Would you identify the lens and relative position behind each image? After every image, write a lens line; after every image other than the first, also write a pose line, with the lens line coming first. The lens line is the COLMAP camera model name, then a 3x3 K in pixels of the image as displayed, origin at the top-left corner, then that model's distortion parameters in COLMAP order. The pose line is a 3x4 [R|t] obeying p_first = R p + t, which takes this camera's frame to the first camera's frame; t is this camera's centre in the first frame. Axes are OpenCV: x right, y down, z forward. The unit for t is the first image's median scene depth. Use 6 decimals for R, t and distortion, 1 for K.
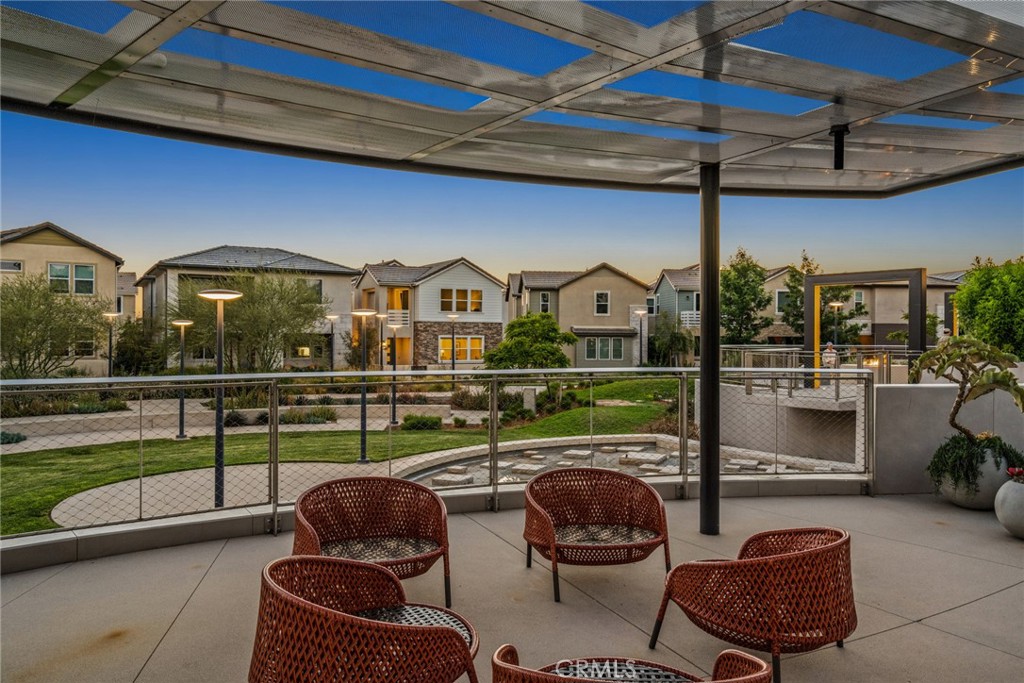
lens RADIAL K [[771.5, 0, 512.0], [0, 771.5, 341.5], [0, 0, 1]] dist [-0.001406, 0.001383]
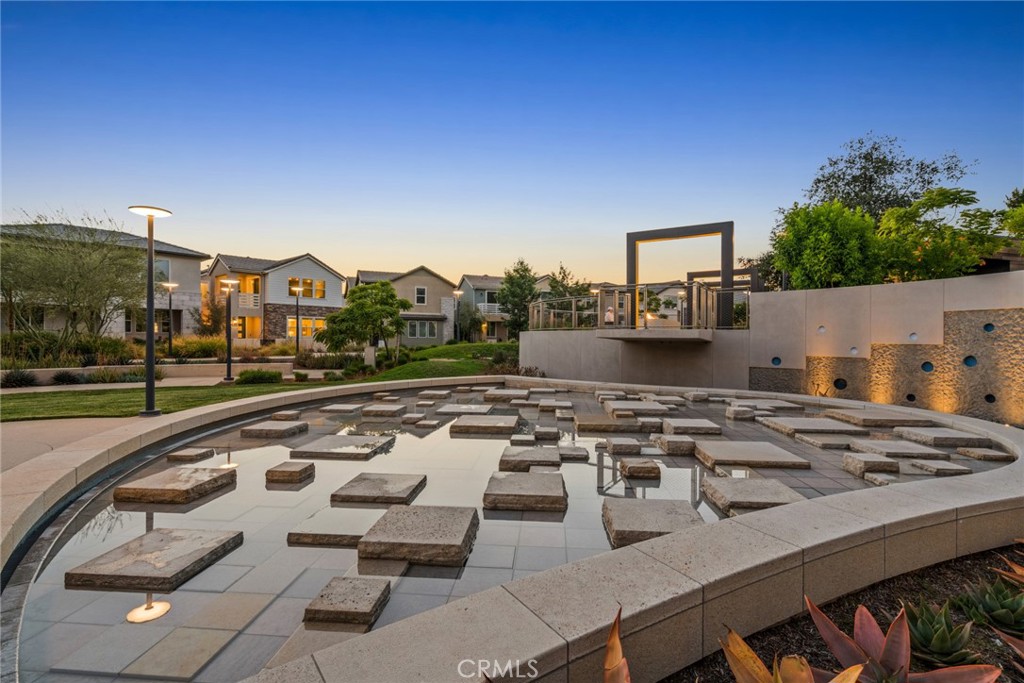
lens RADIAL K [[473.9, 0, 512.0], [0, 473.9, 341.5], [0, 0, 1]] dist [-0.000576, -0.000039]
pose [[0.944417, -0.000390, 0.328751, -0.005419], [0.001336, 0.999996, -0.002652, 0.035419], [-0.328748, 0.002944, 0.944413, 0.182354]]
